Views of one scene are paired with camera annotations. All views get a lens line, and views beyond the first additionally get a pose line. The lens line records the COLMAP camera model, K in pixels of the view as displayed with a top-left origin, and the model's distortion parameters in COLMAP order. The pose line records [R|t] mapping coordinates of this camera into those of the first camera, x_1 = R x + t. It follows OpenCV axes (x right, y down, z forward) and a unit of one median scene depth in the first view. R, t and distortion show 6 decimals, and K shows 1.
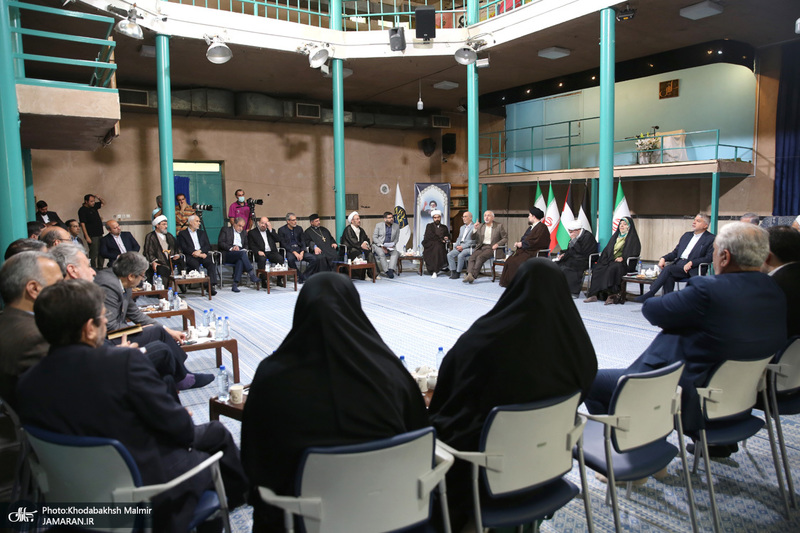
lens RADIAL K [[570.1, 0, 400.0], [0, 570.1, 266.5], [0, 0, 1]] dist [-0.087724, 0.124909]
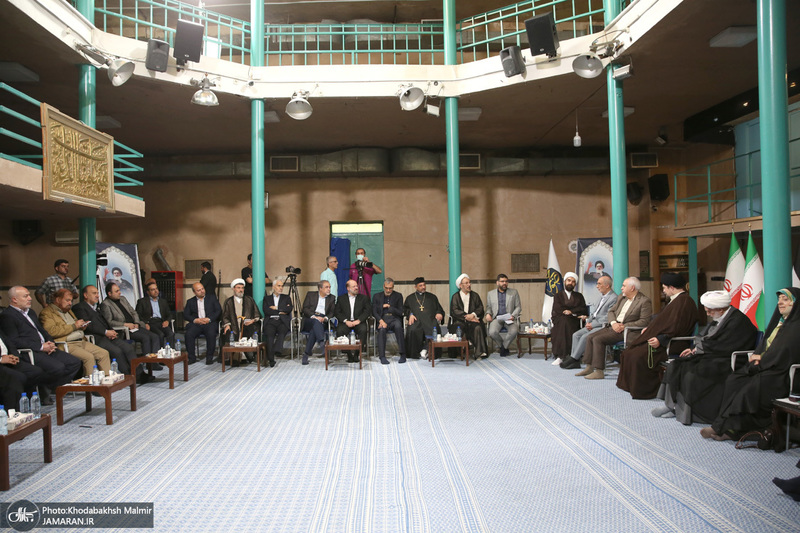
lens RADIAL K [[570.1, 0, 400.0], [0, 570.1, 266.5], [0, 0, 1]] dist [-0.087724, 0.124909]
pose [[0.859416, -0.004209, -0.511259, 0.222893], [-0.048795, 0.994727, -0.090212, -0.026505], [0.508943, 0.102476, 0.854679, 0.215479]]
